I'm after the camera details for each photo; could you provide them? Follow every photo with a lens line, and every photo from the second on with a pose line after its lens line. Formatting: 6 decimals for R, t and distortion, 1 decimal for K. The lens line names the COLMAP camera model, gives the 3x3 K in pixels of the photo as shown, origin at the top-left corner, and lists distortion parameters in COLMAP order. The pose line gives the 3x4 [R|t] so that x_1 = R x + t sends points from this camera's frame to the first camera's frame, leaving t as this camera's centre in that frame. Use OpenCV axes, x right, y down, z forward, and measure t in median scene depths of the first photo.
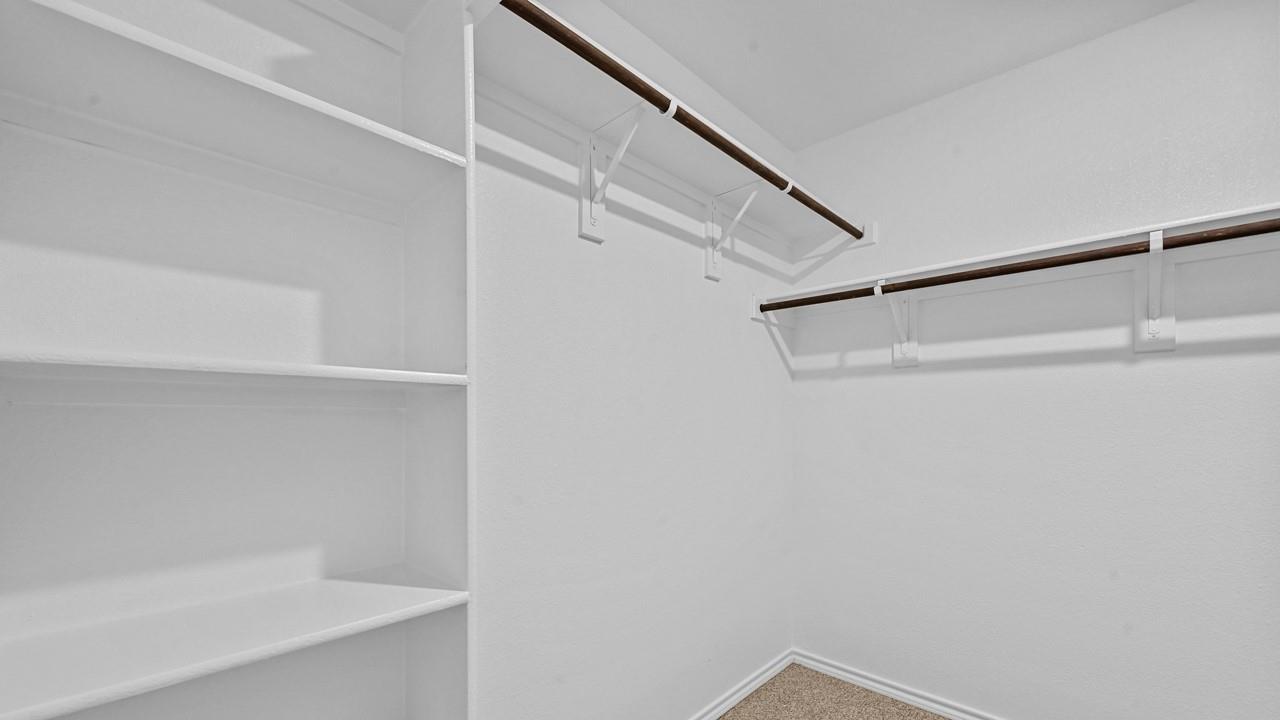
lens RADIAL K [[514.0, 0, 642.8], [0, 514.0, 411.3], [0, 0, 1]] dist [-0.000148, -0.000067]
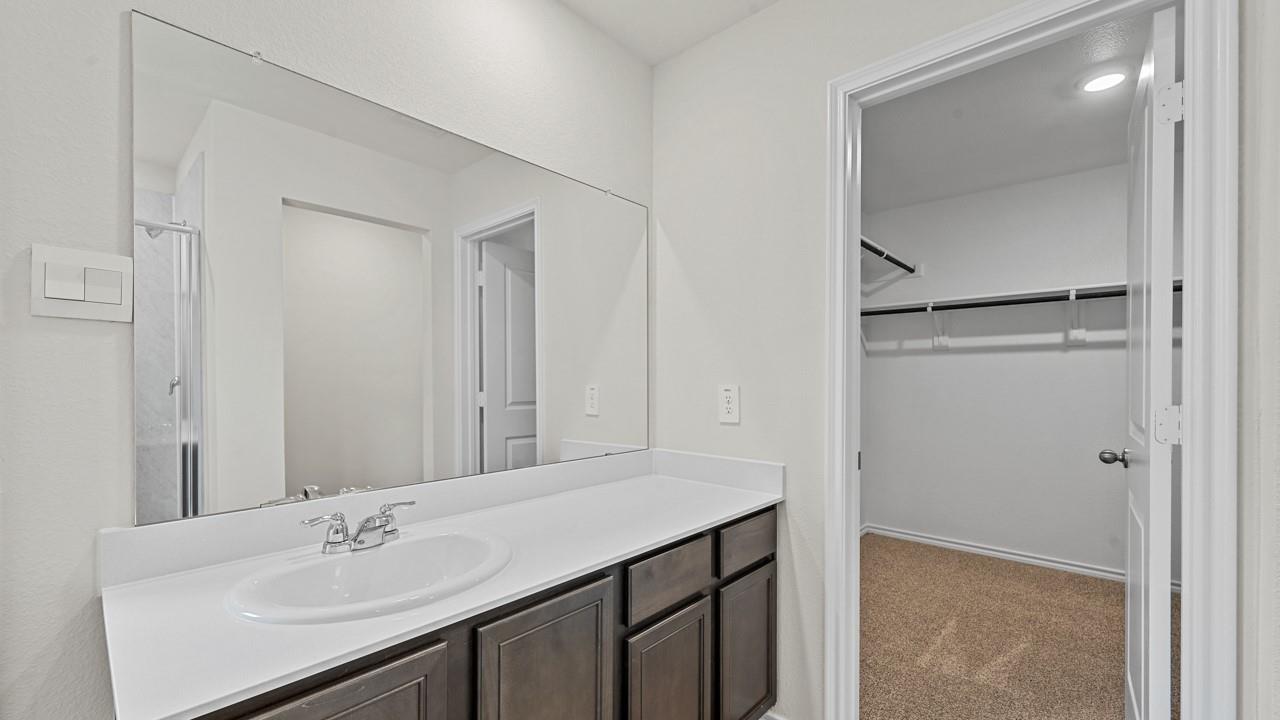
lens RADIAL K [[508.6, 0, 638.5], [0, 508.6, 367.6], [0, 0, 1]] dist [-0.000734, -0.000045]
pose [[0.999794, 0.007348, 0.018936, -0.544080], [-0.006967, 0.999774, -0.020106, 0.012961], [-0.019080, 0.019970, 0.999618, -0.695023]]
